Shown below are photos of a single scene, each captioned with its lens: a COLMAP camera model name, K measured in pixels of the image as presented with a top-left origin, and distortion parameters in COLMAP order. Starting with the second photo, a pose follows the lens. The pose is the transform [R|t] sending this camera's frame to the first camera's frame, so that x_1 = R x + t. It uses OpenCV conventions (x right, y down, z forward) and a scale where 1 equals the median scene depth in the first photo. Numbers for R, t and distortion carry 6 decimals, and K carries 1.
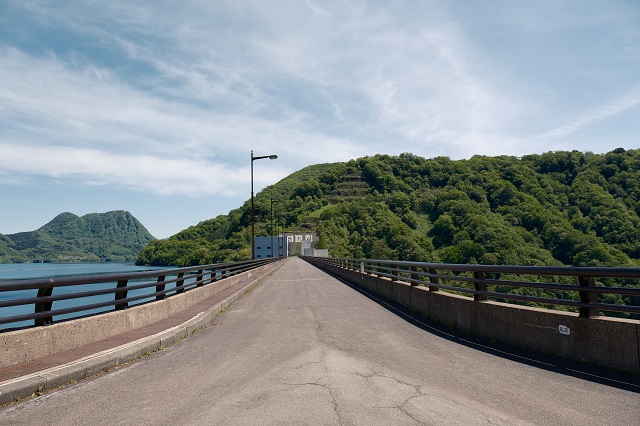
lens RADIAL K [[435.9, 0, 319.7], [0, 435.9, 212.0], [0, 0, 1]] dist [-0.018855, 0.004192]
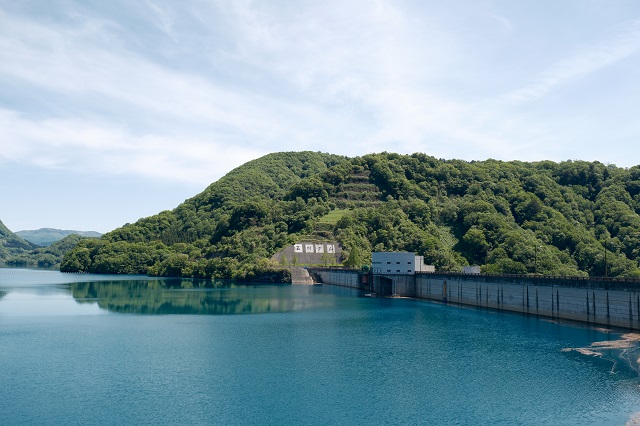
lens RADIAL K [[581.6, 0, 320.2], [0, 581.6, 213.9], [0, 0, 1]] dist [-0.012846, -0.001825]
pose [[0.986910, 0.050250, 0.153242, -0.187922], [-0.051545, 0.998661, 0.004484, -0.011589], [-0.152811, -0.012324, 0.988179, -0.123543]]
